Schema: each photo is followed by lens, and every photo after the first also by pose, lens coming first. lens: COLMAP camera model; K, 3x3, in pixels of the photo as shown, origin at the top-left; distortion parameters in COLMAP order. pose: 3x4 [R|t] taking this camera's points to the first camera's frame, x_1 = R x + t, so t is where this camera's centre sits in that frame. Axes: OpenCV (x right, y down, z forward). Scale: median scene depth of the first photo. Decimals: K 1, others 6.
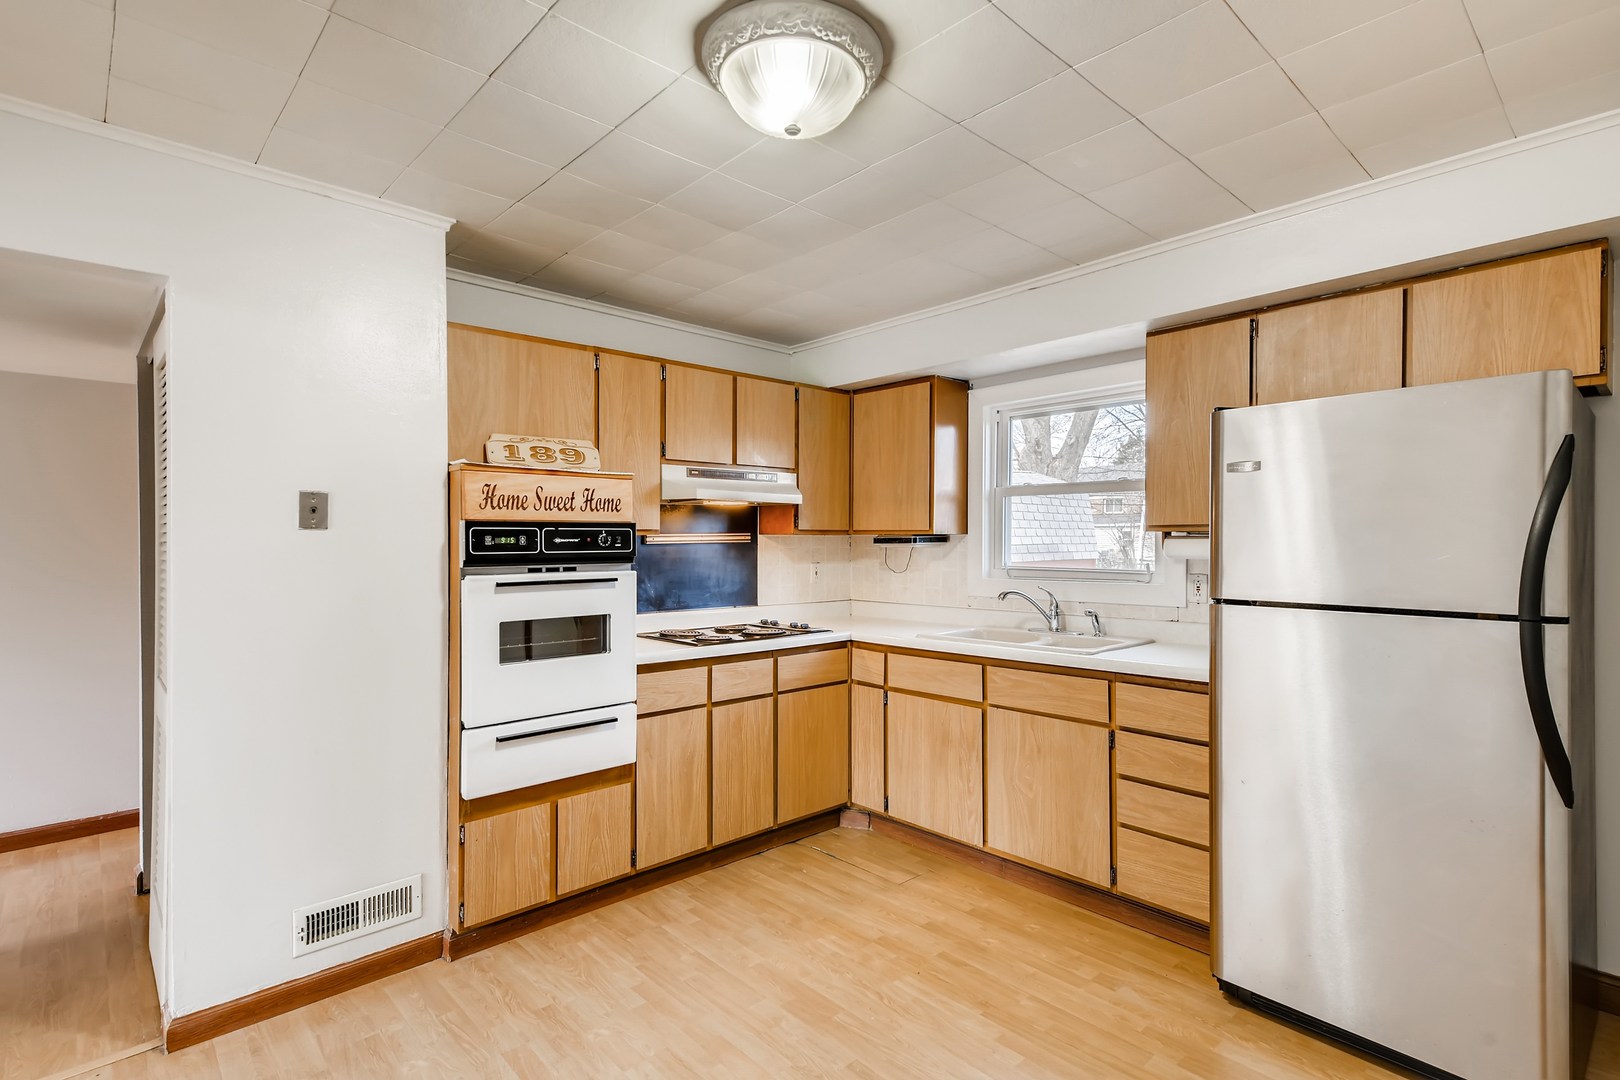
lens RADIAL K [[784.3, 0, 822.1], [0, 784.3, 537.9], [0, 0, 1]] dist [0.019616, -0.000176]
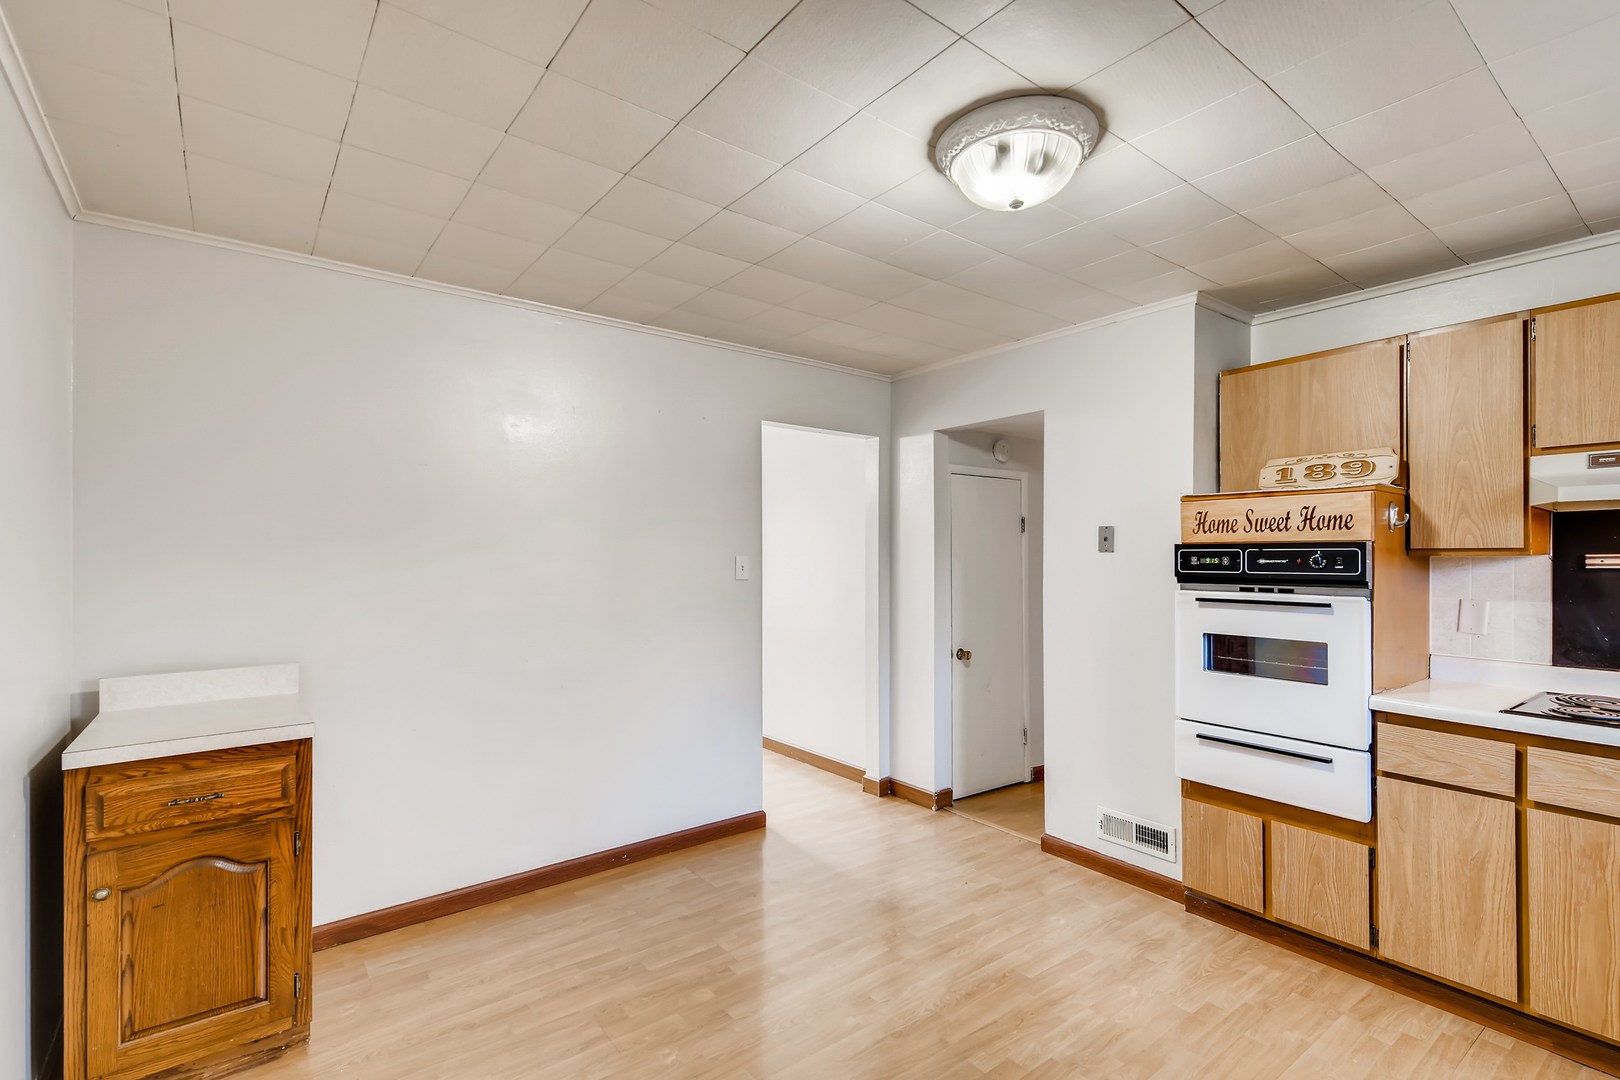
lens RADIAL K [[731.5, 0, 816.1], [0, 731.5, 554.8], [0, 0, 1]] dist [0.001435, 0.000250]
pose [[-0.102959, -0.002673, -0.994682, 0.642386], [-0.003509, 0.999991, -0.002324, -0.000910], [0.994679, 0.003251, -0.102968, 0.512400]]
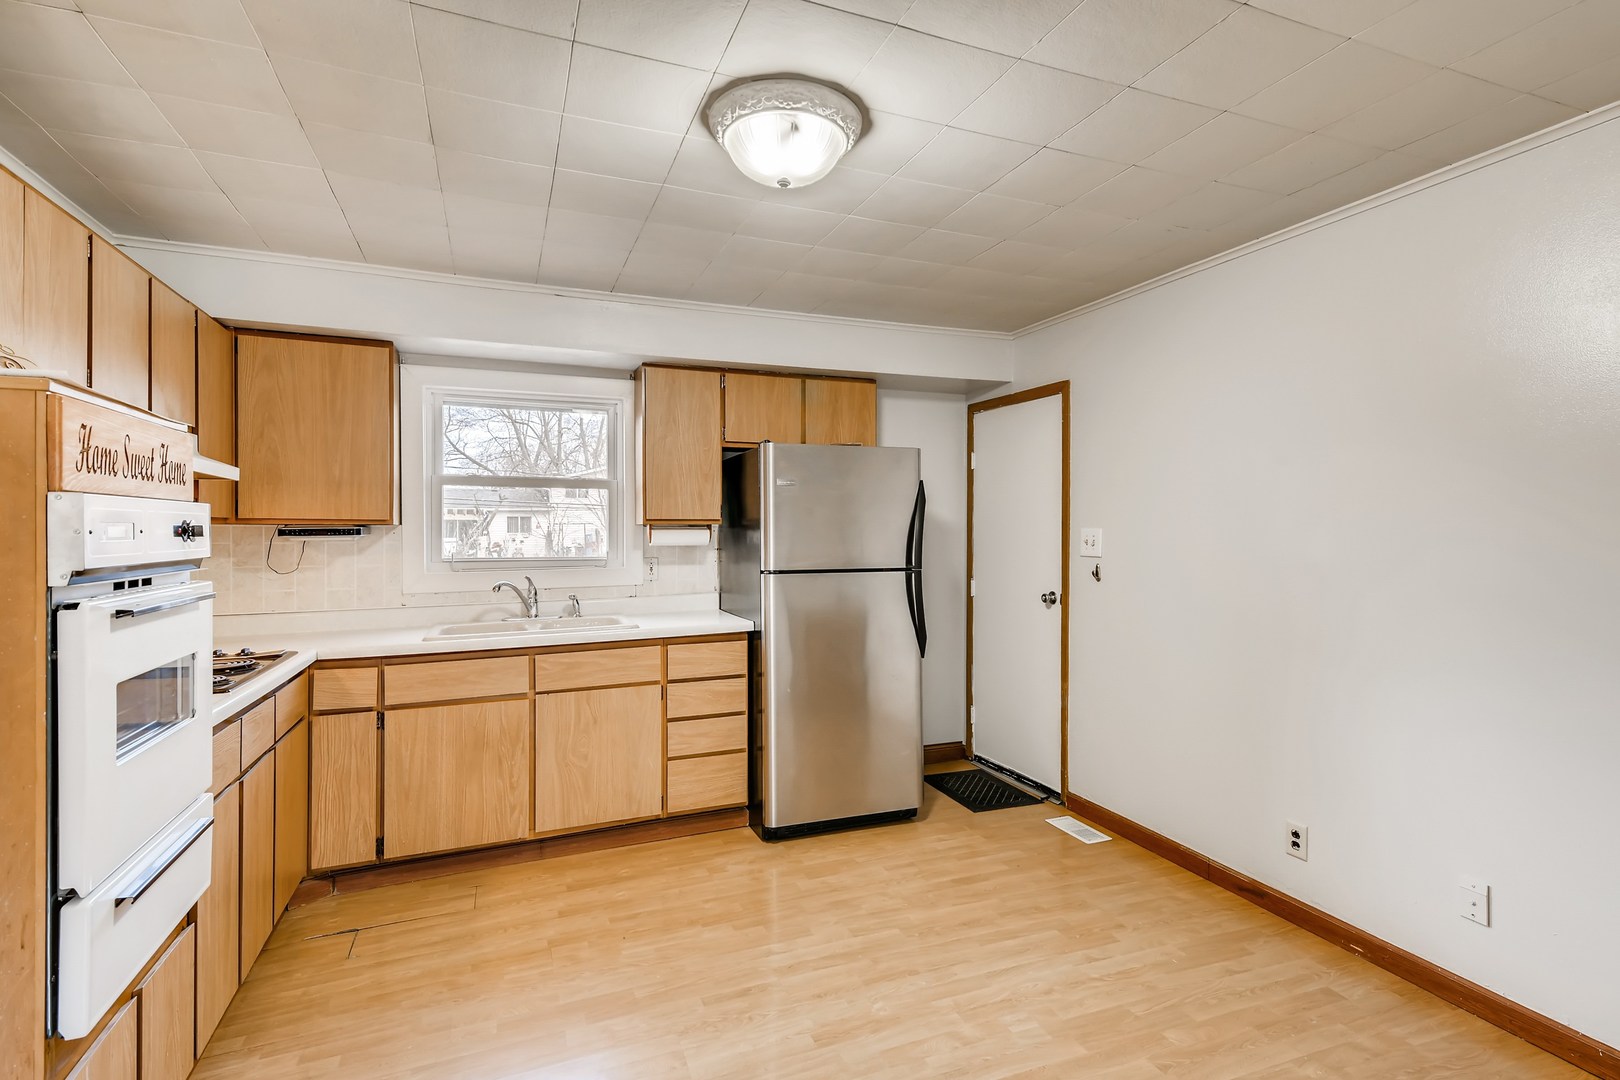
lens RADIAL K [[784.3, 0, 822.1], [0, 784.3, 537.9], [0, 0, 1]] dist [0.019616, -0.000176]
pose [[0.351700, -0.010865, 0.936050, -0.688701], [0.001978, 0.999939, 0.010863, 0.001669], [-0.936111, -0.001969, 0.351700, 0.337213]]
